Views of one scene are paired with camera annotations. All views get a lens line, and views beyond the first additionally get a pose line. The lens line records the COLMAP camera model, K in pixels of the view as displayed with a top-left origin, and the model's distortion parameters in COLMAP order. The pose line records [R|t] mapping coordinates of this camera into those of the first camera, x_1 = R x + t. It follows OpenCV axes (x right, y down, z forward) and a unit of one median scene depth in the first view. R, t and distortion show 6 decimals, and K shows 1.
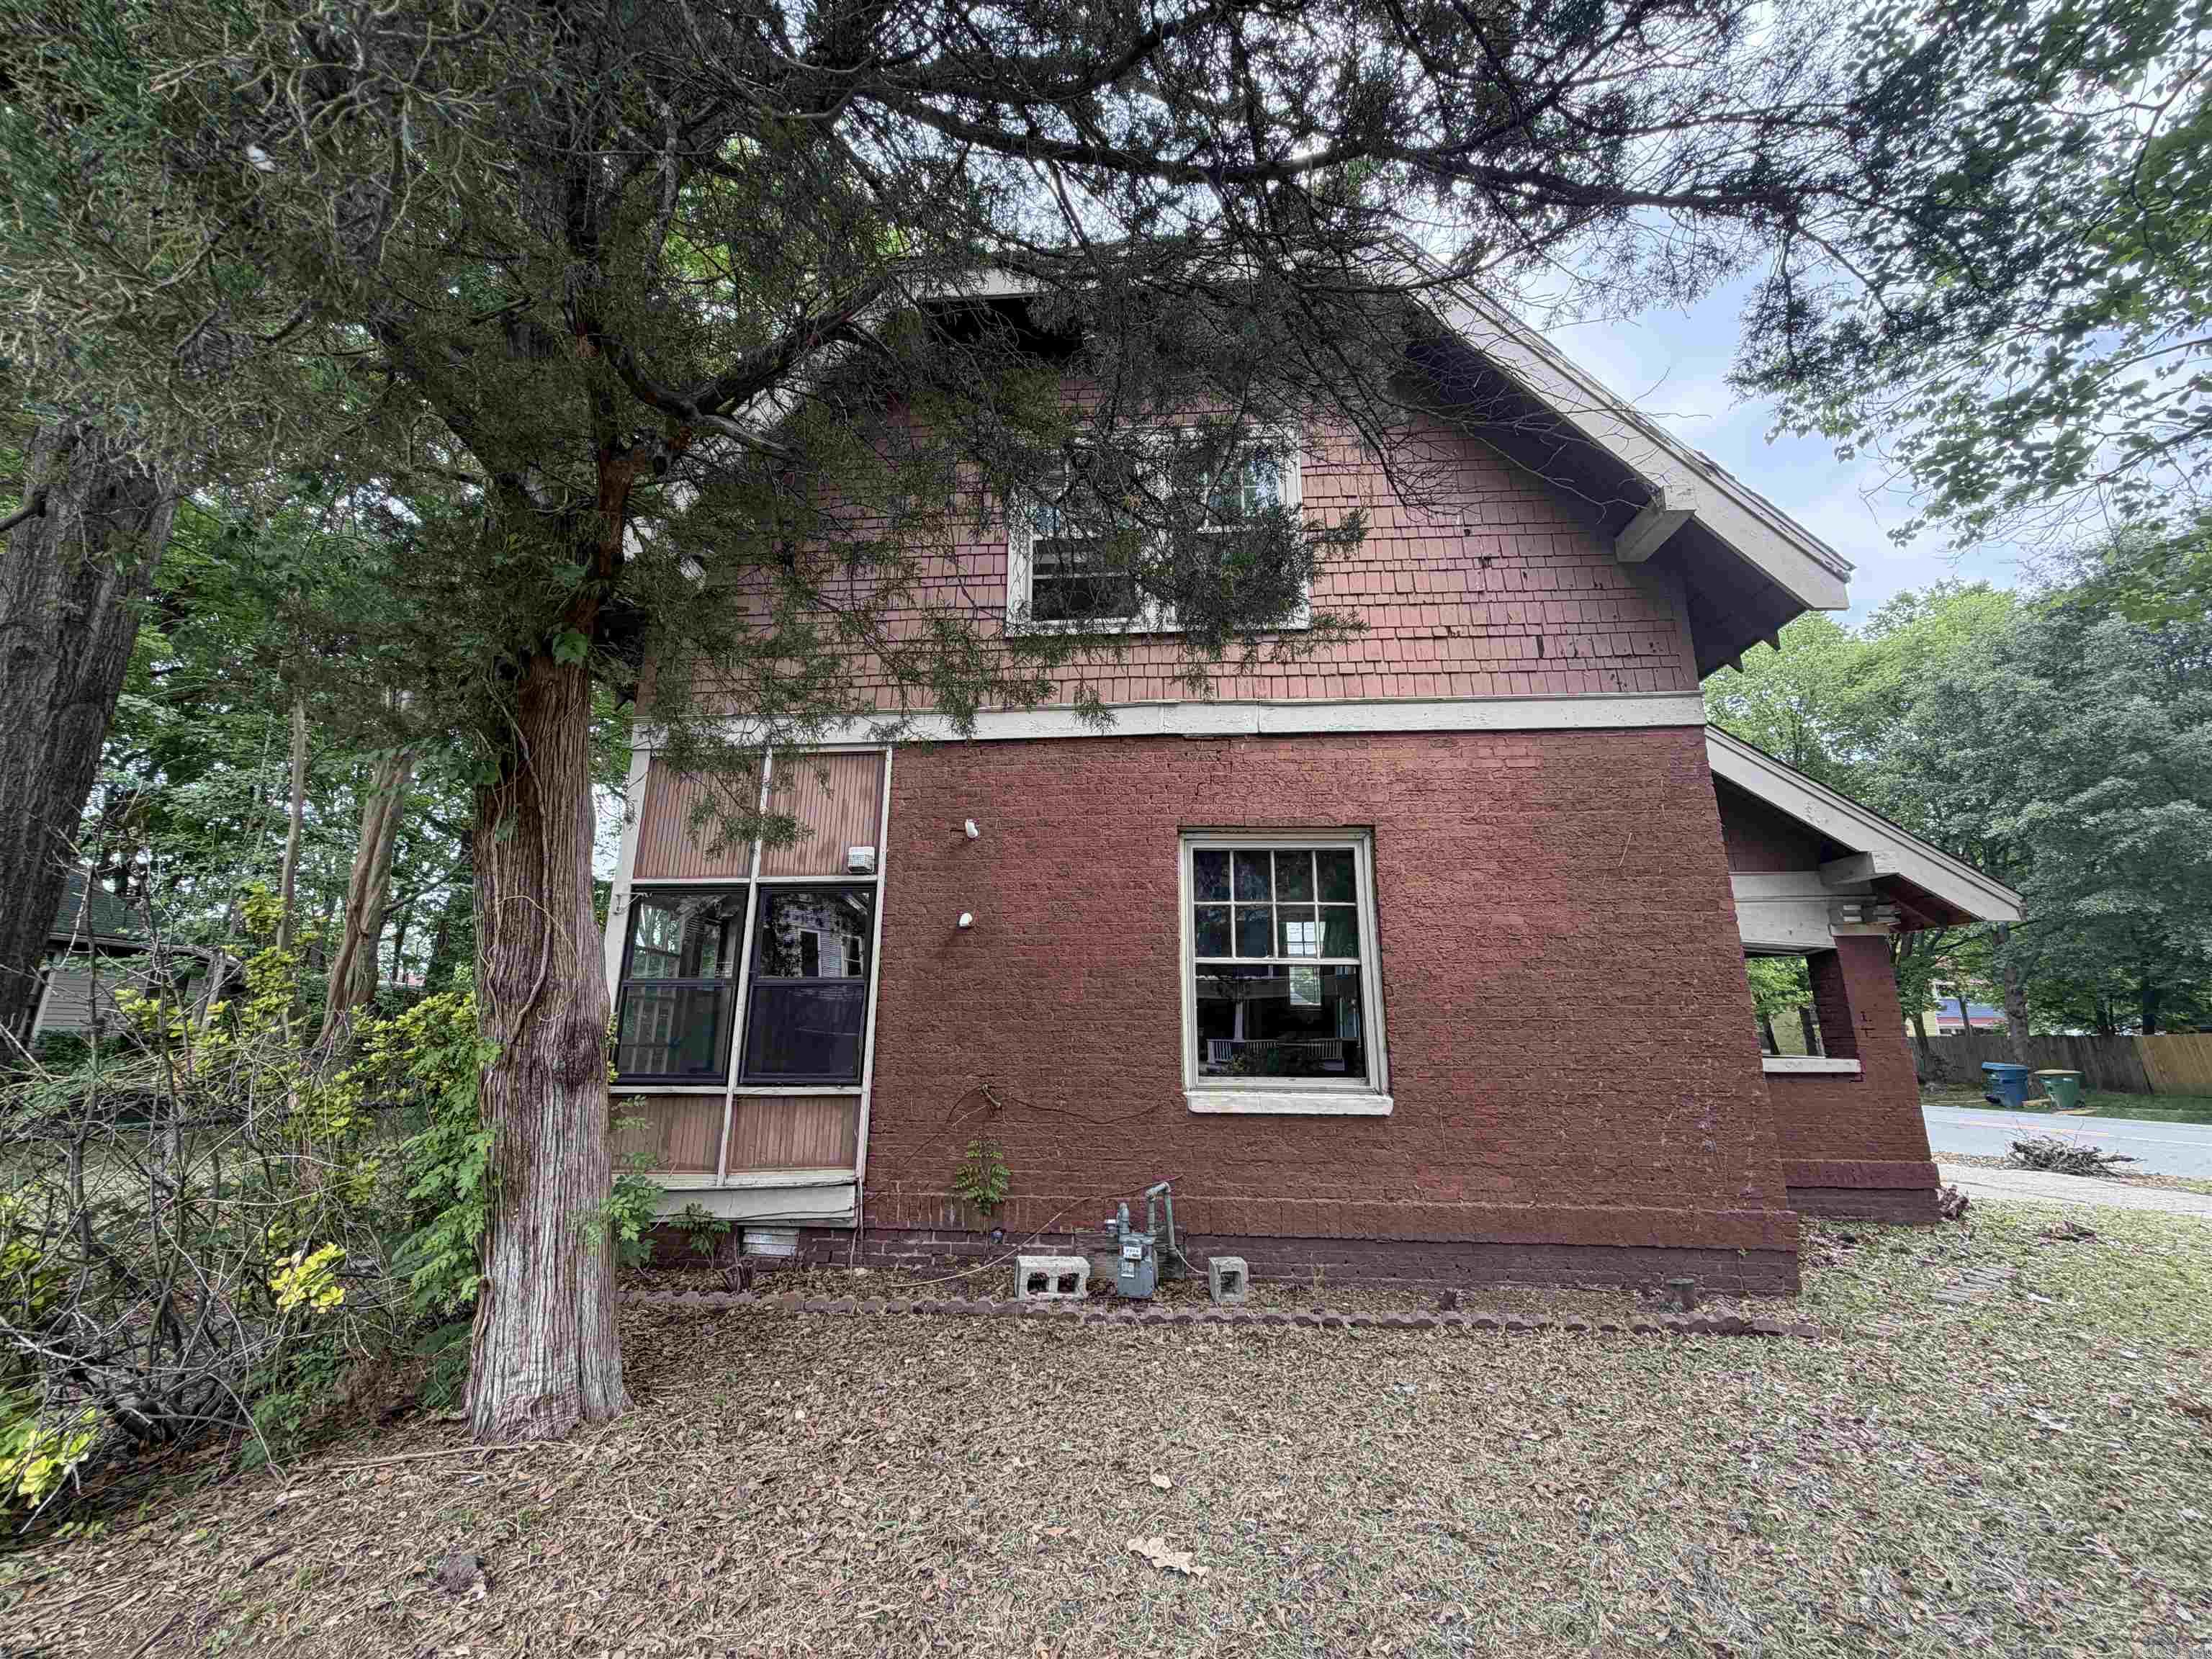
lens RADIAL K [[882.5, 0, 1098.9], [0, 882.5, 833.6], [0, 0, 1]] dist [-0.000362, 0.000111]
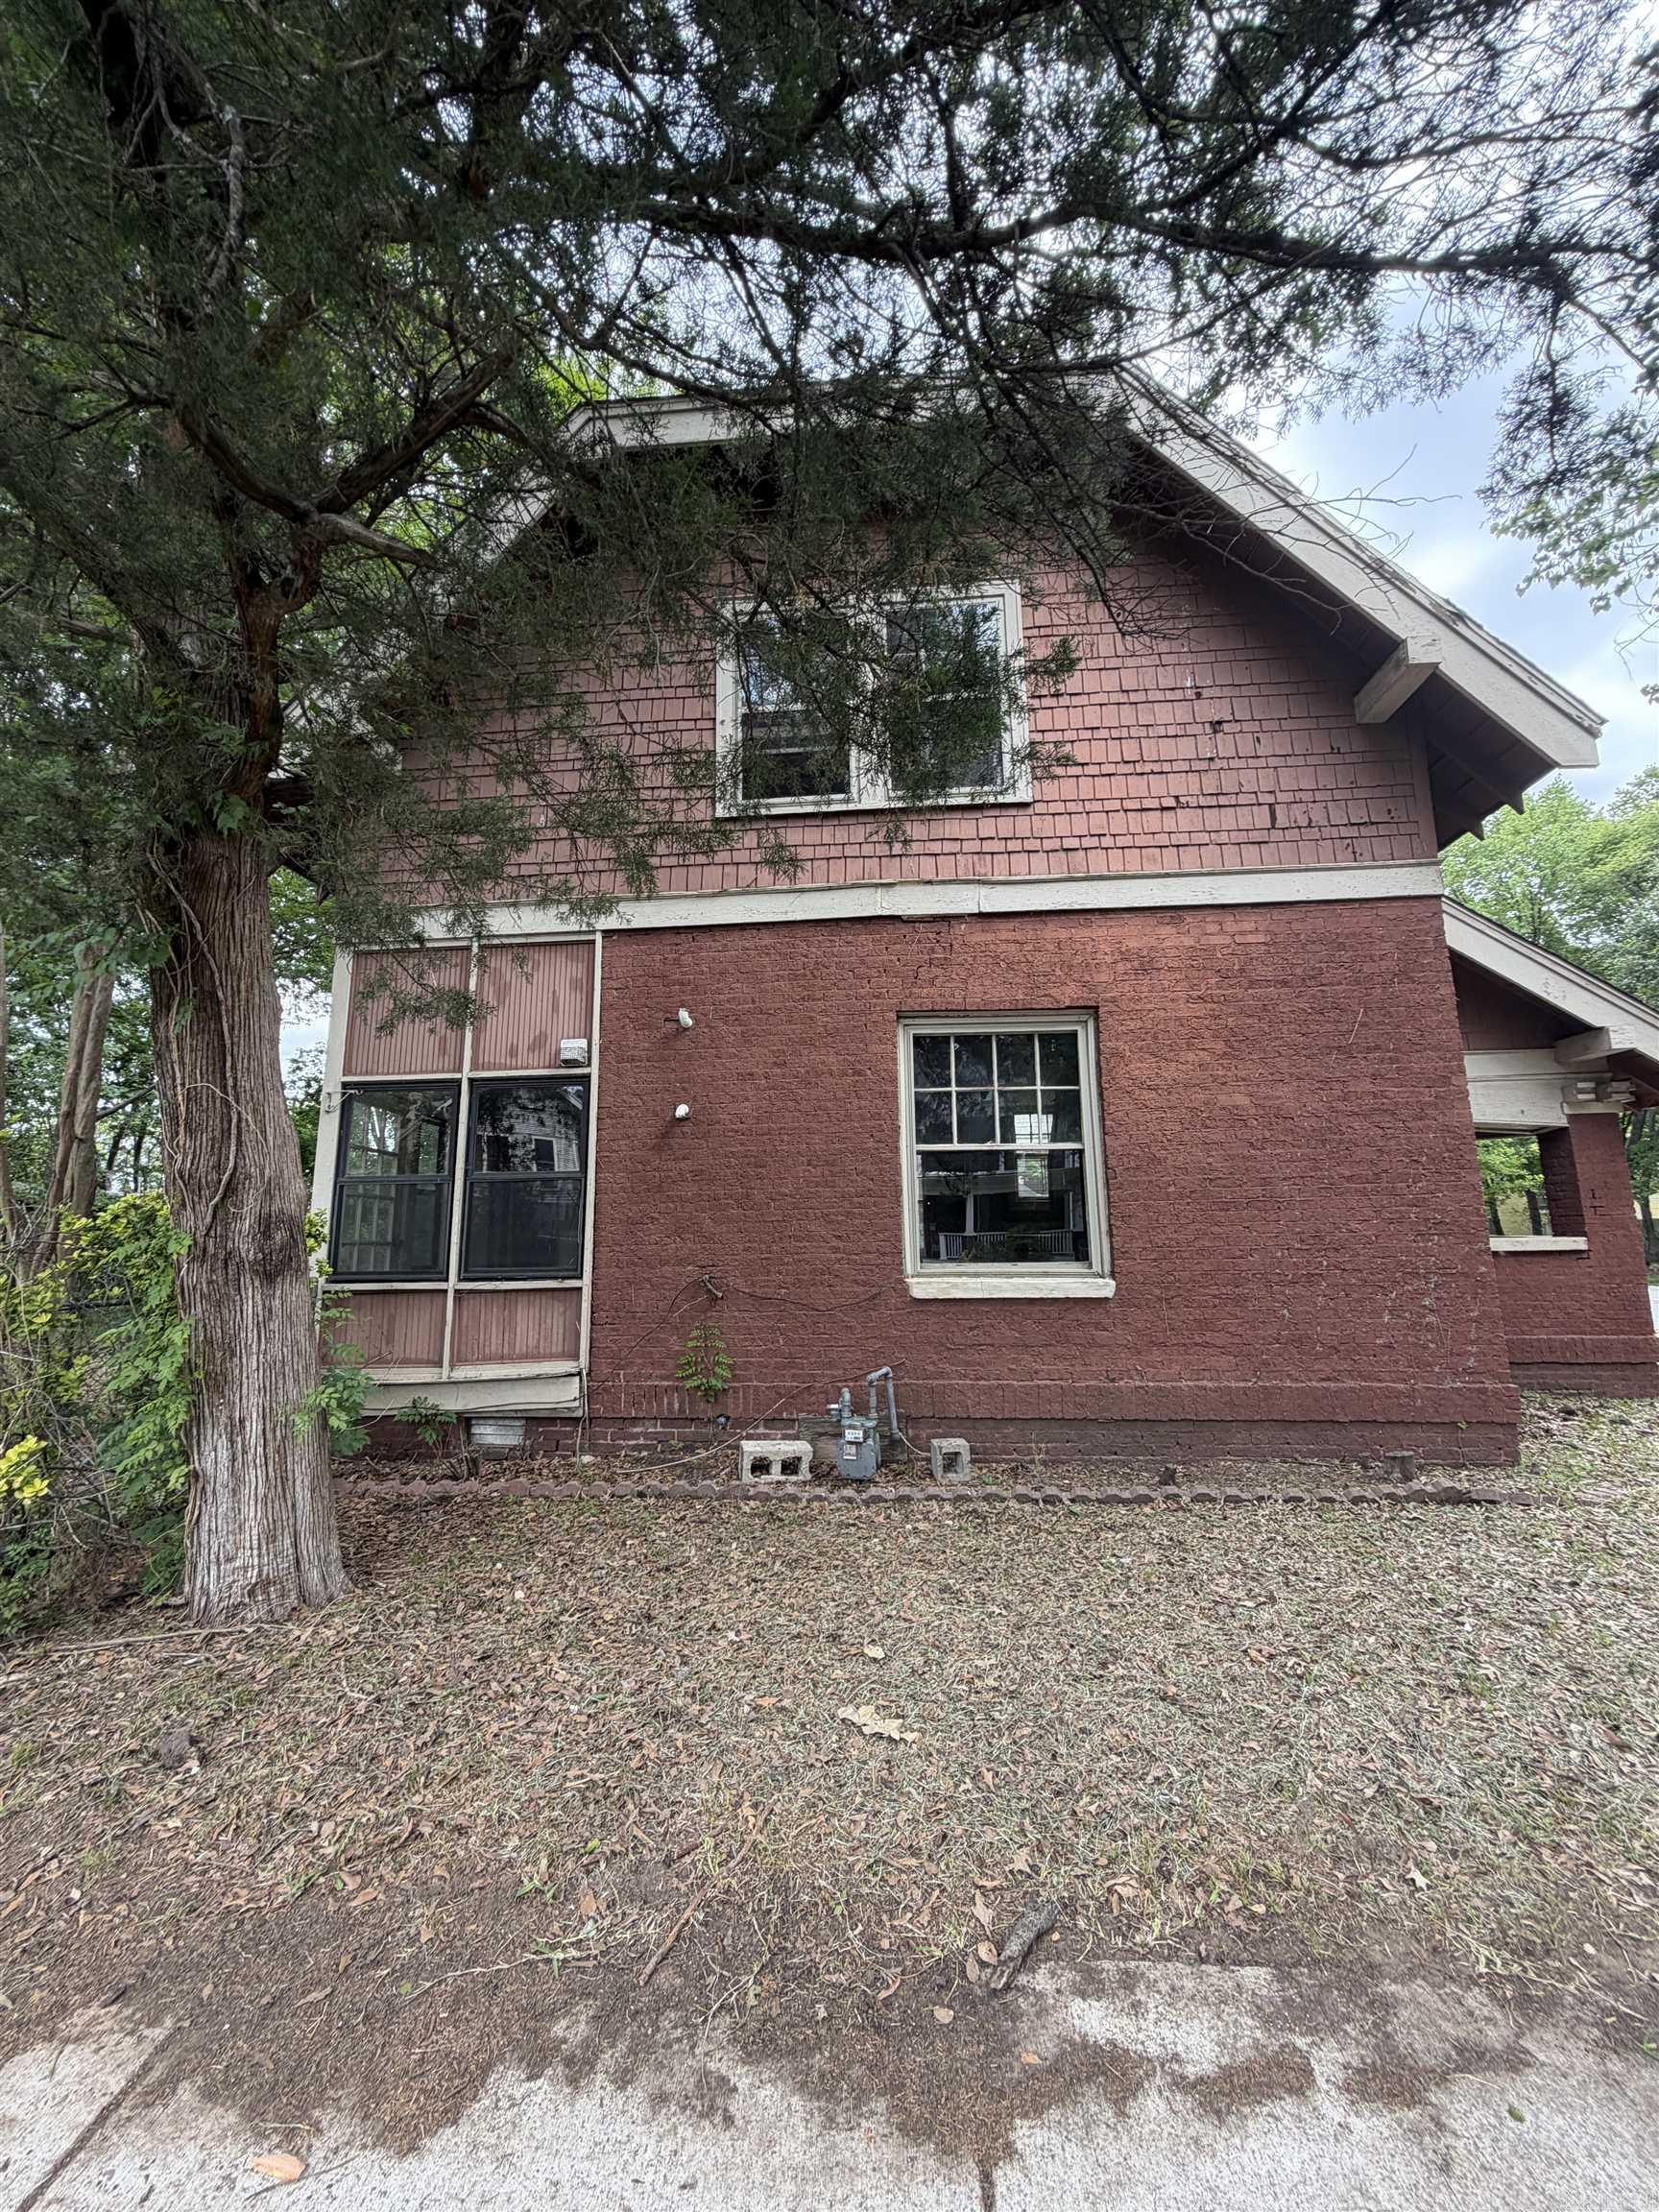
lens RADIAL K [[882.5, 0, 827.2], [0, 882.5, 1099.4], [0, 0, 1]] dist [-0.000362, 0.000111]
pose [[0.999829, -0.018114, -0.003677, 0.020630], [0.018335, 0.997114, 0.073672, 0.021241], [0.002332, -0.073727, 0.997276, 0.029809]]
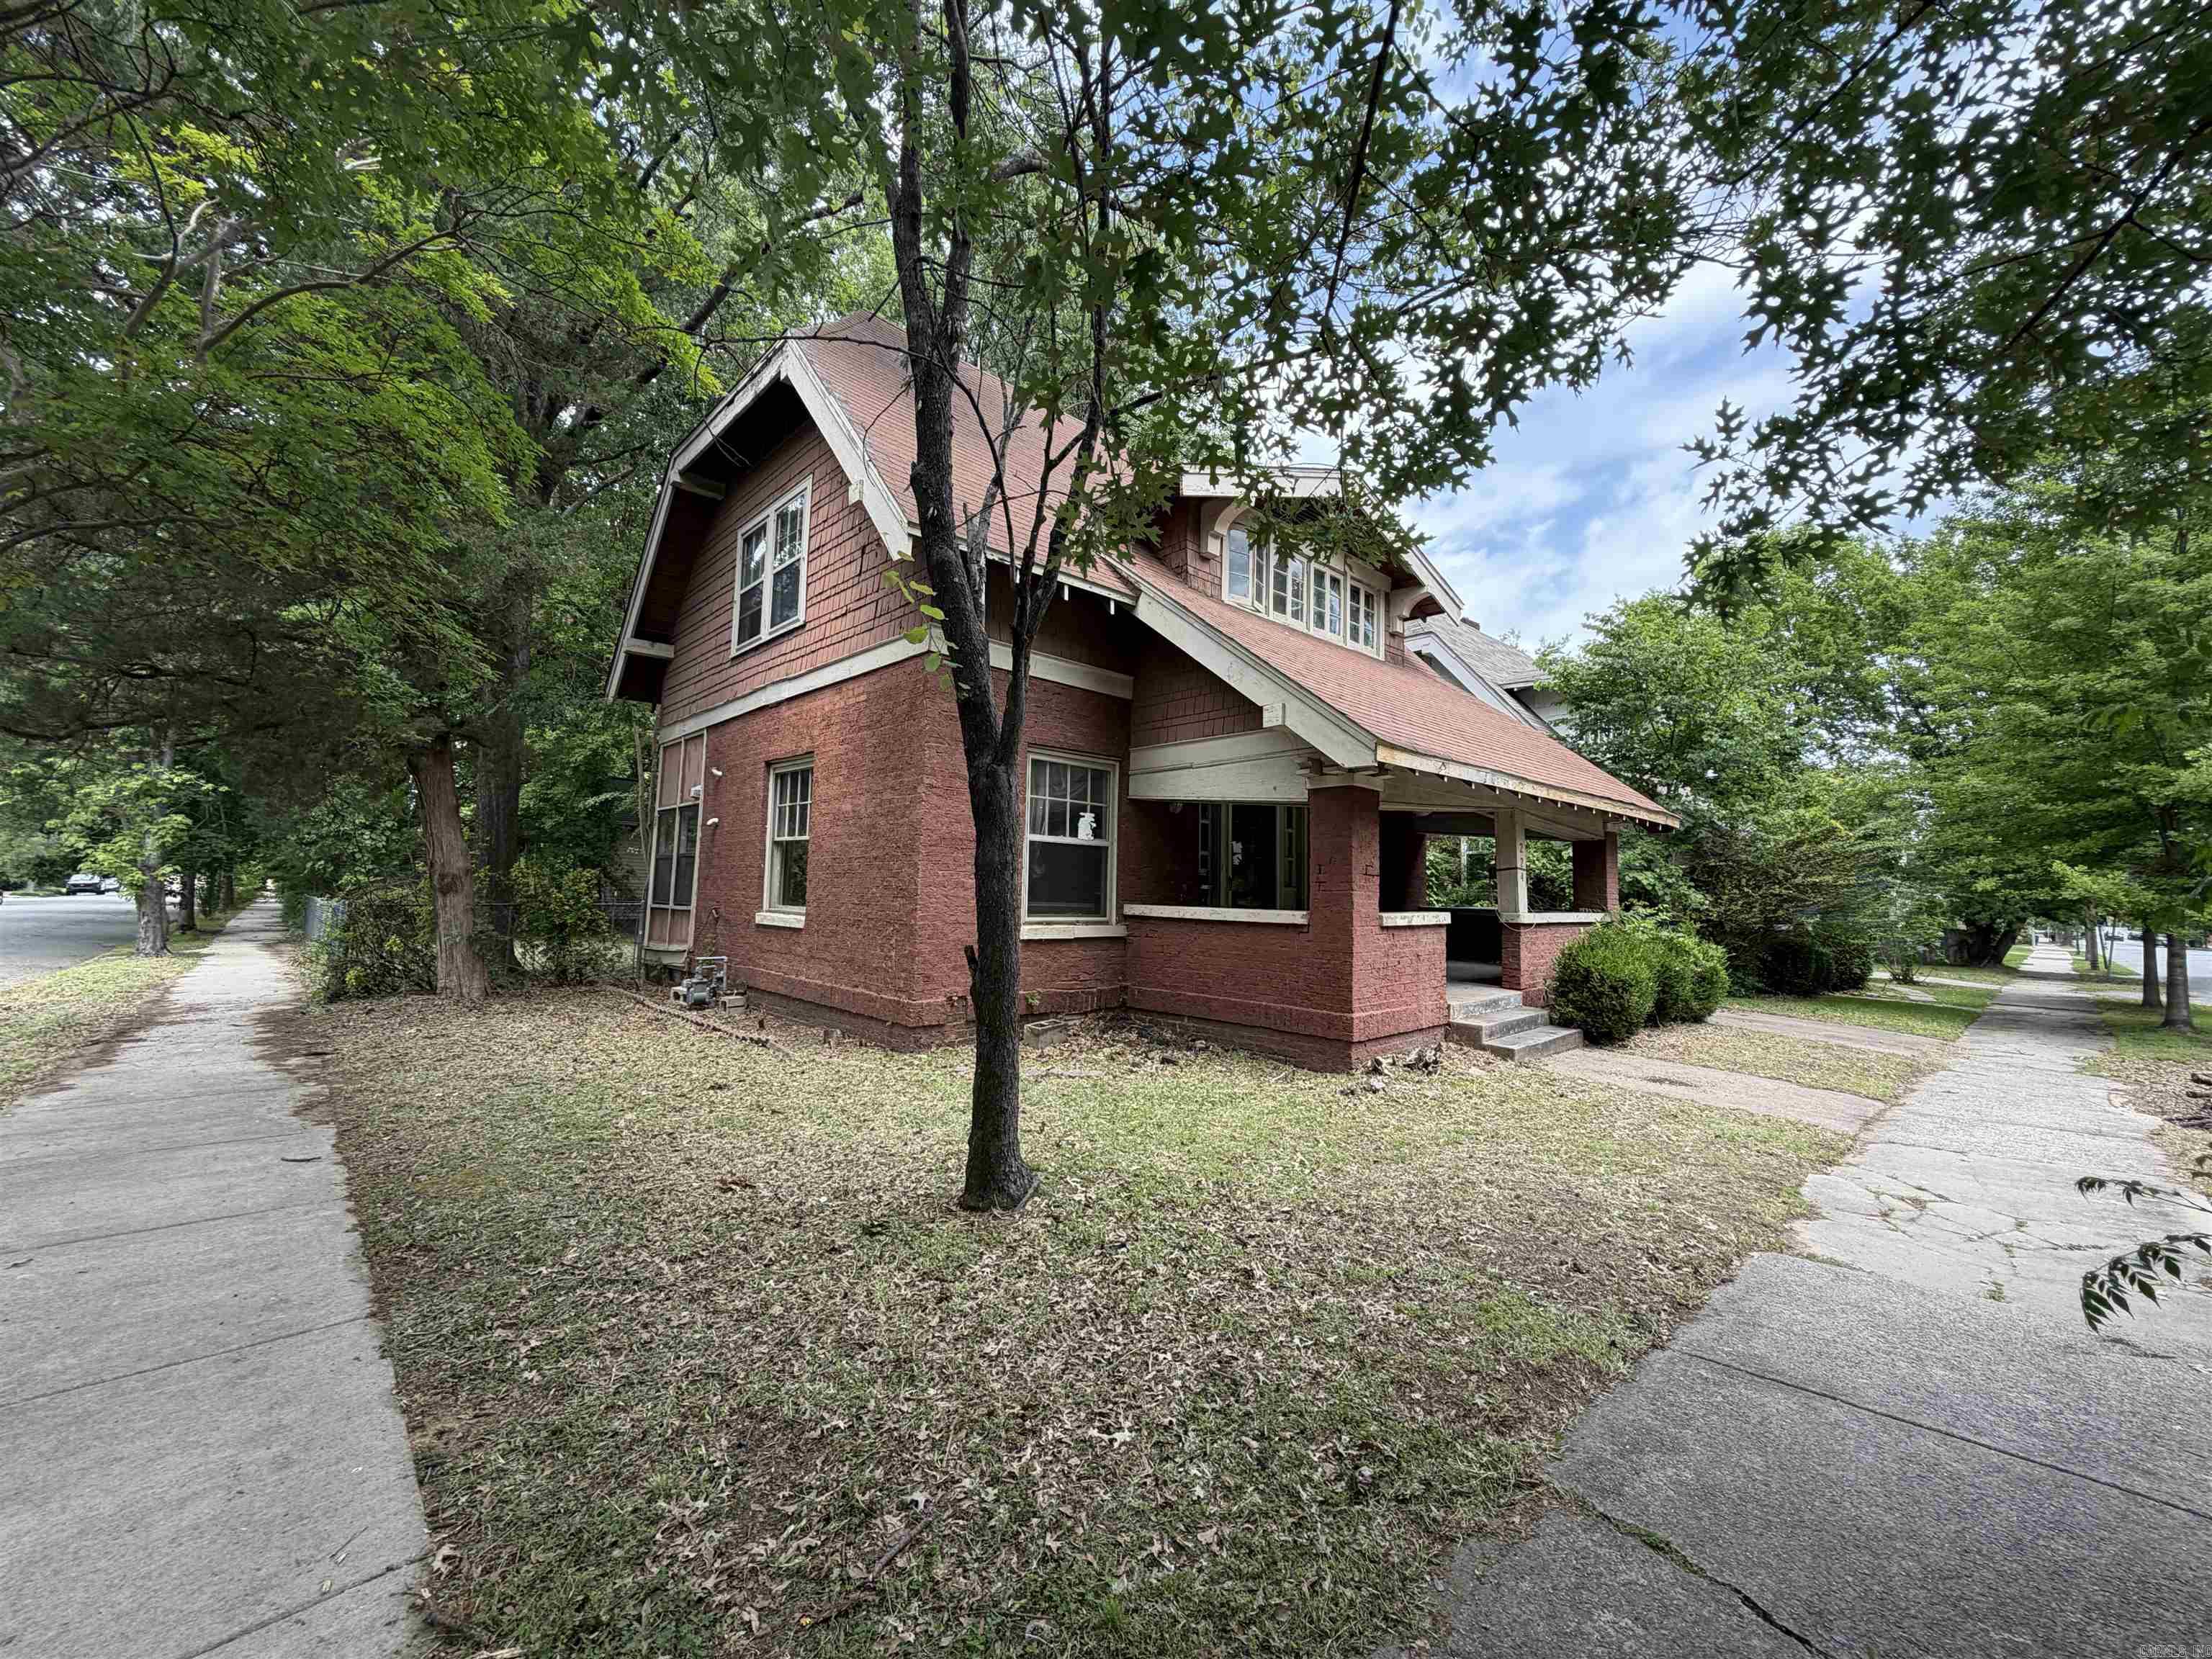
lens RADIAL K [[882.5, 0, 1098.9], [0, 882.5, 833.6], [0, 0, 1]] dist [-0.000362, 0.000111]
pose [[0.739915, -0.032831, -0.671899, 2.406329], [0.133147, 0.986196, 0.098437, 0.068193], [0.659392, -0.162296, 0.734072, 0.220125]]
